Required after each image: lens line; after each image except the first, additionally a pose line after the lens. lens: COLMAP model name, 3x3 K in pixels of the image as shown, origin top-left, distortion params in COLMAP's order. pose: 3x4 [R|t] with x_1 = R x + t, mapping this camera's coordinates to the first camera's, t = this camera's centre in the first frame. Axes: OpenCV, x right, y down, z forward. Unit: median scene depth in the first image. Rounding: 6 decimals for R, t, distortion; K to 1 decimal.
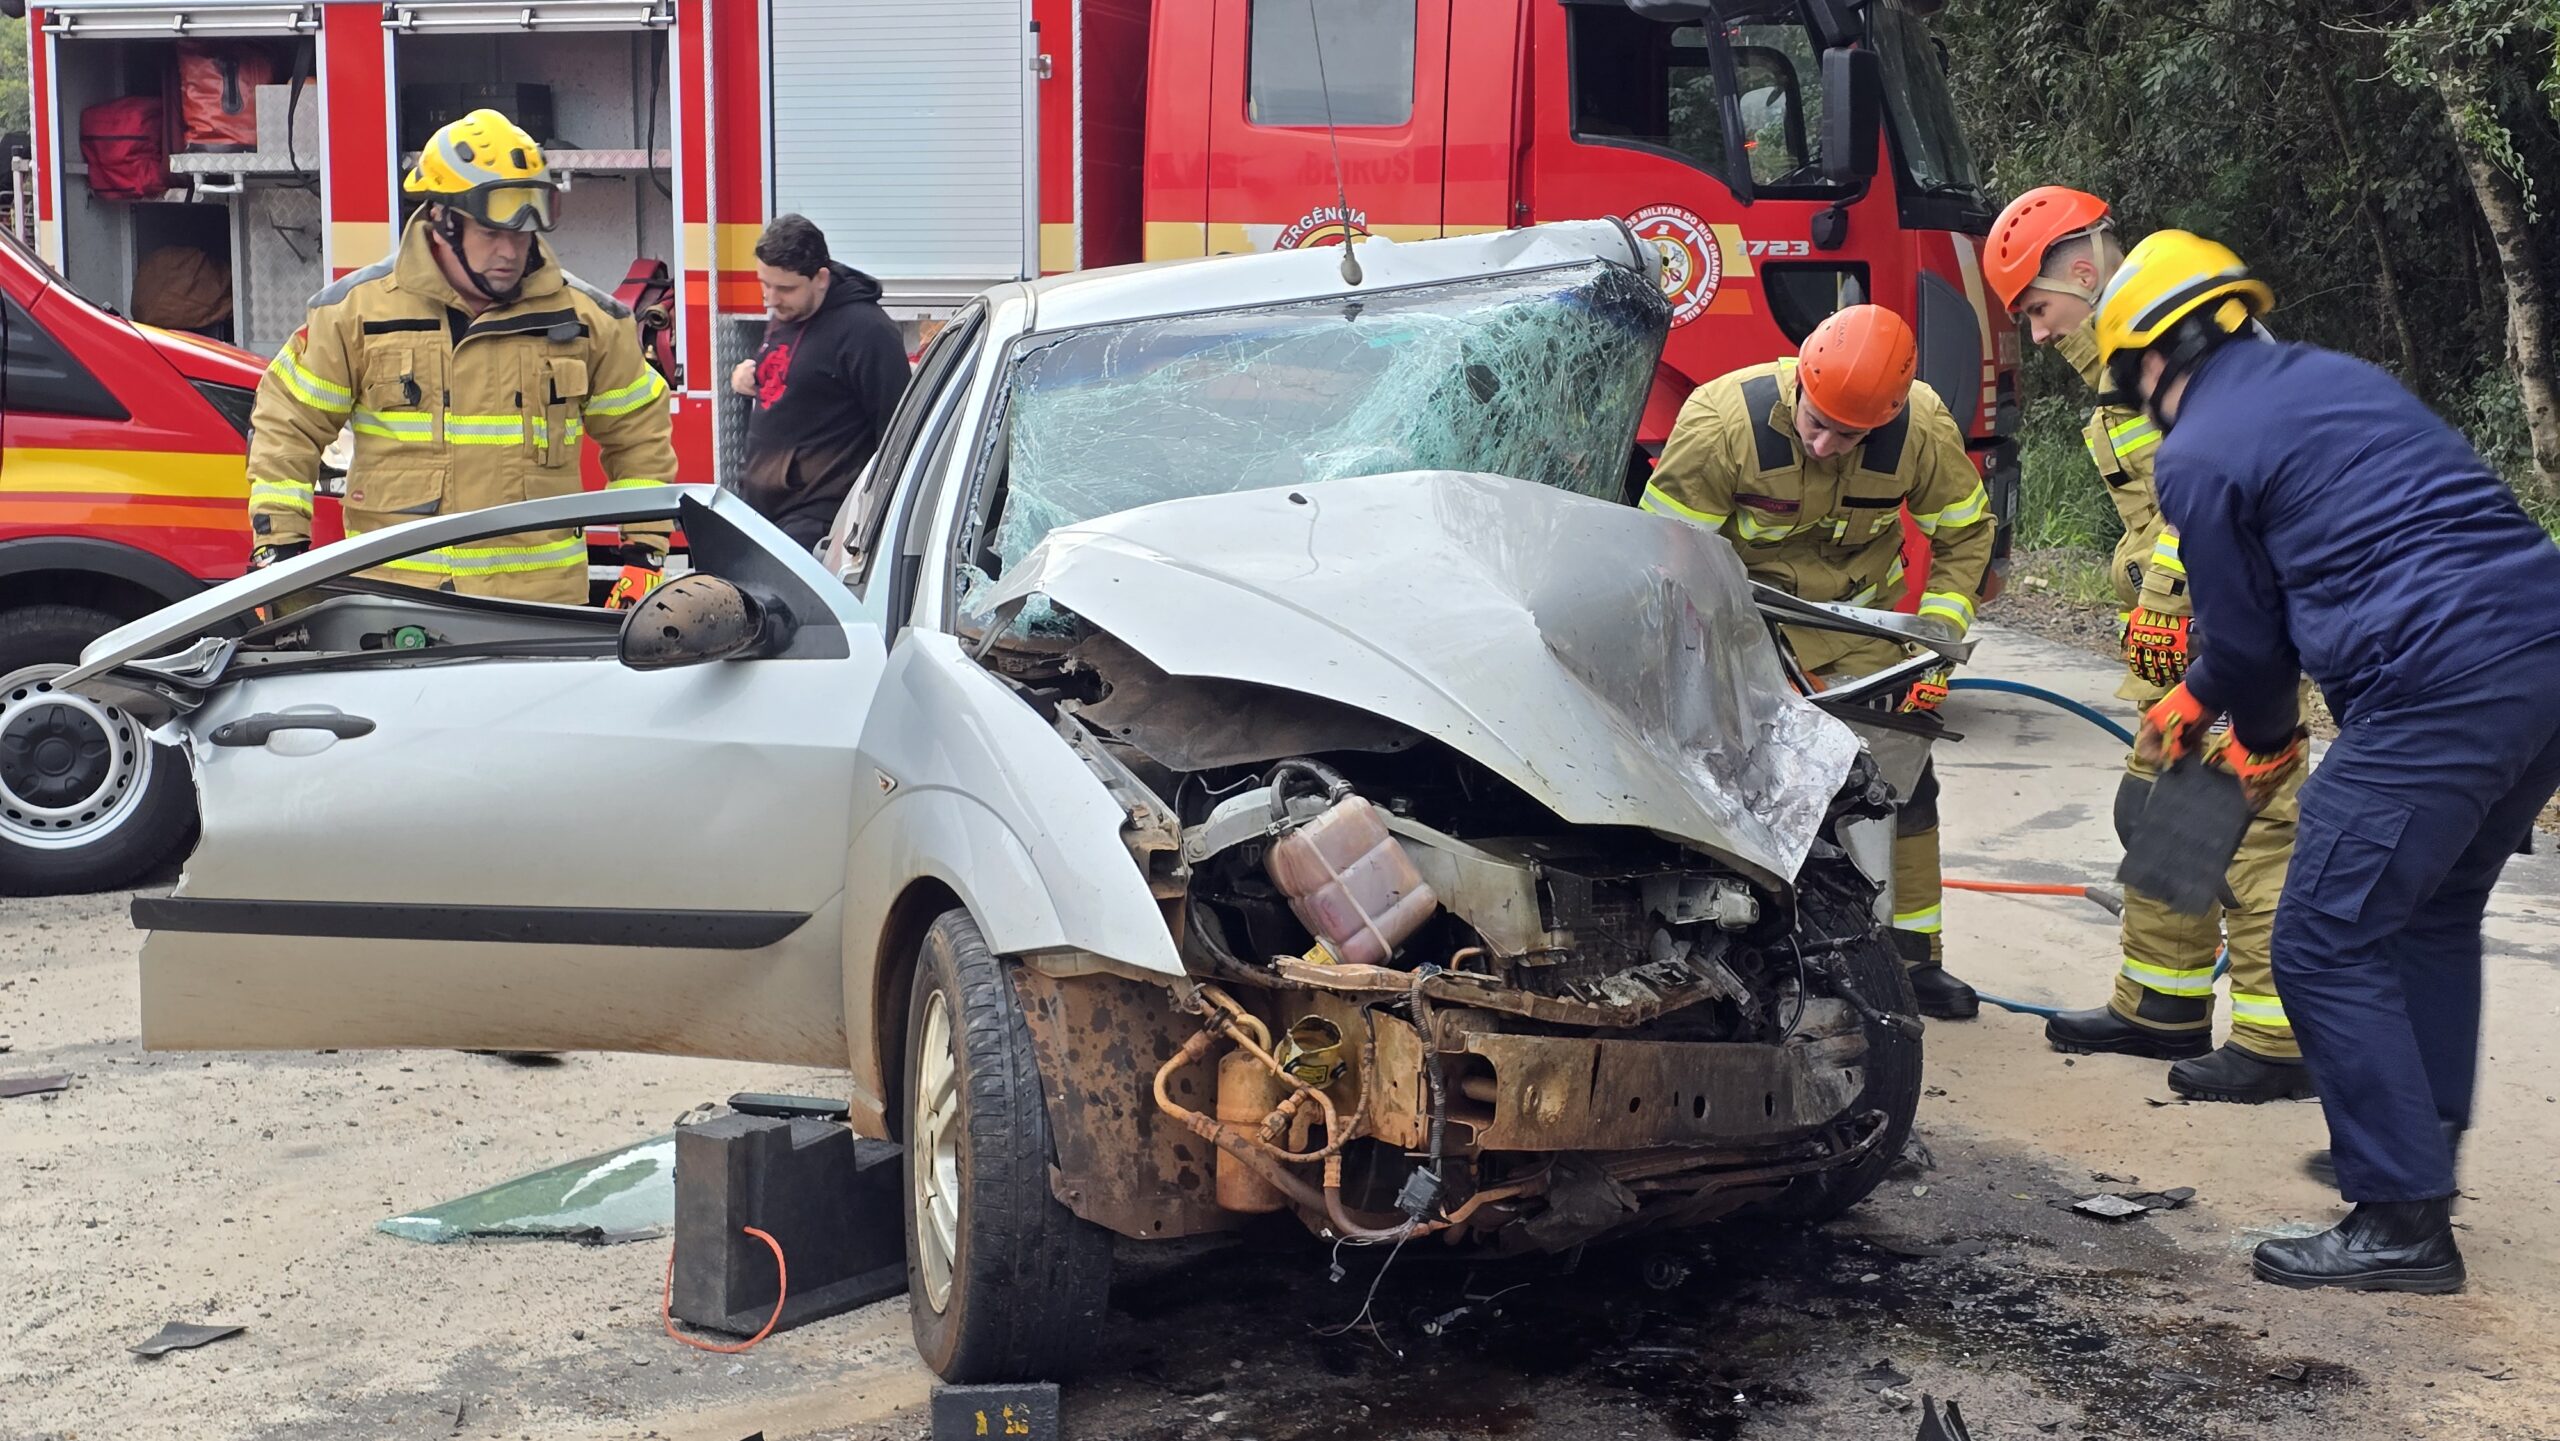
lens RADIAL K [[3328.0, 0, 1224.0], [0, 3328.0, 659.6], [0, 0, 1]] dist [0.248843, -0.856530]
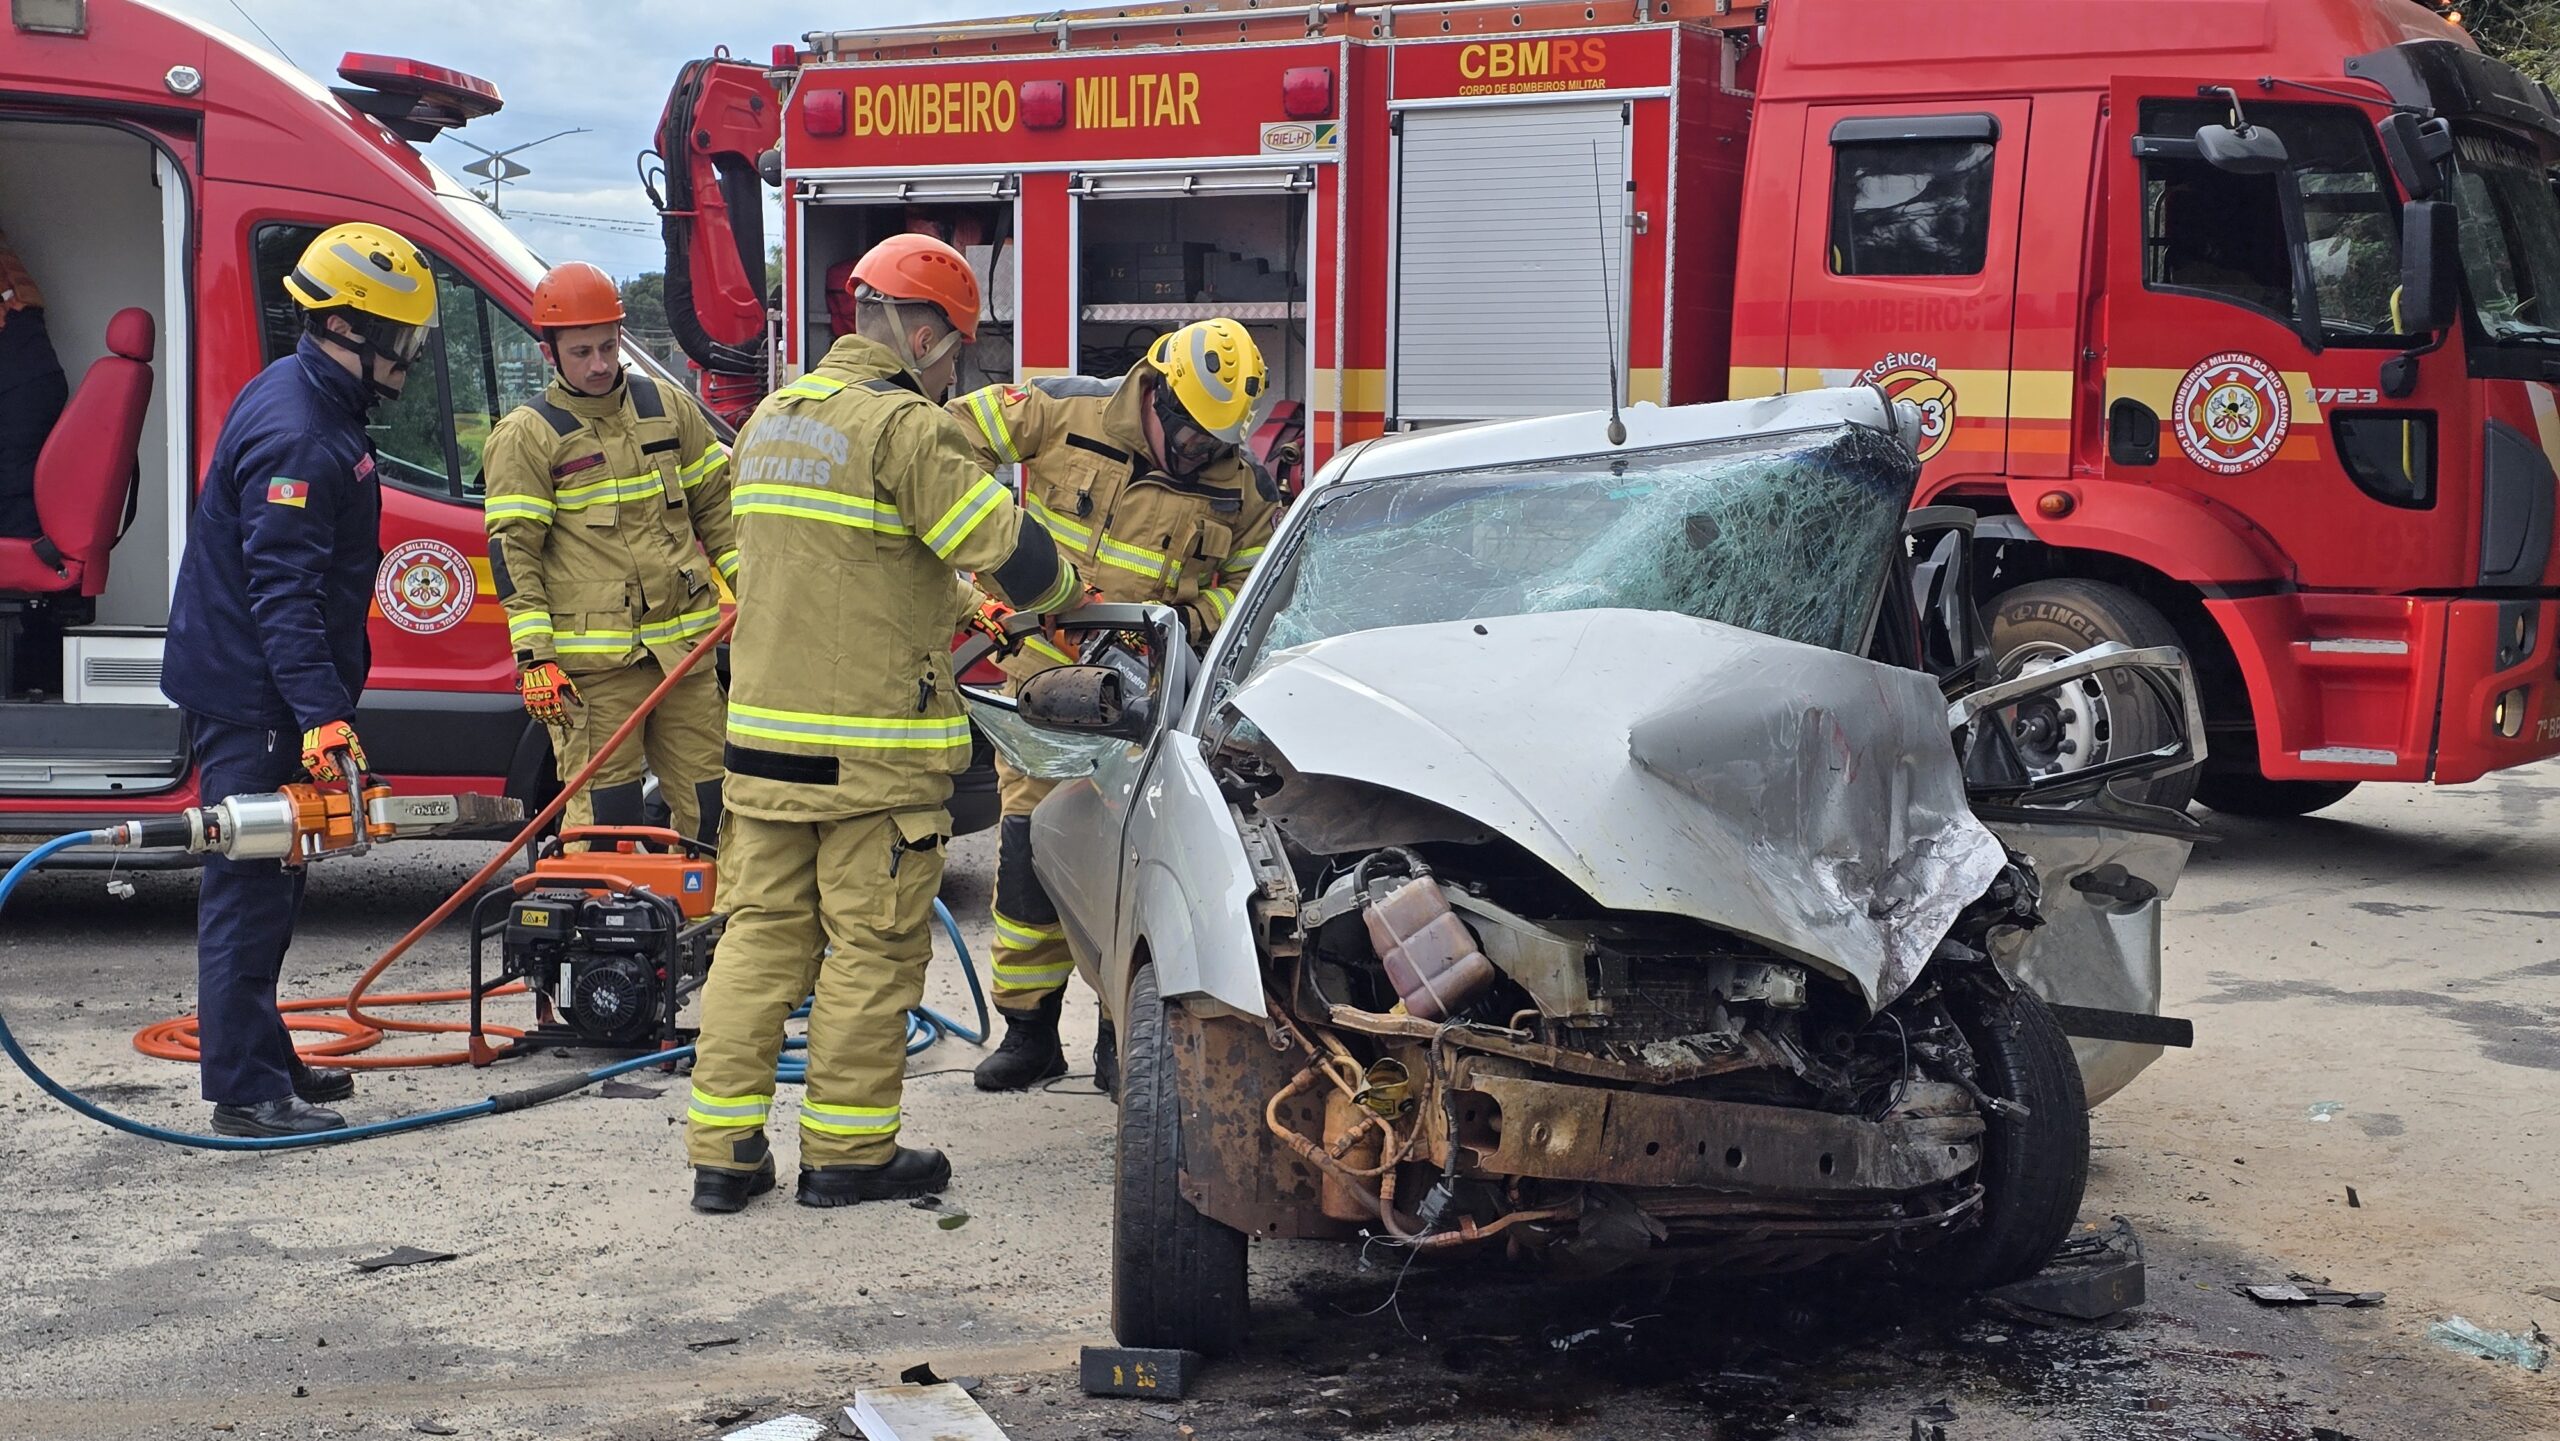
lens RADIAL K [[3361.6, 0, 1280.0], [0, 3361.6, 720.5], [0, 0, 1]] dist [0.134768, -0.035207]
pose [[0.969727, 0.030520, -0.242278, 0.262814], [-0.035153, 0.999272, -0.014820, 0.004144], [0.241649, 0.022888, 0.970094, -0.177296]]
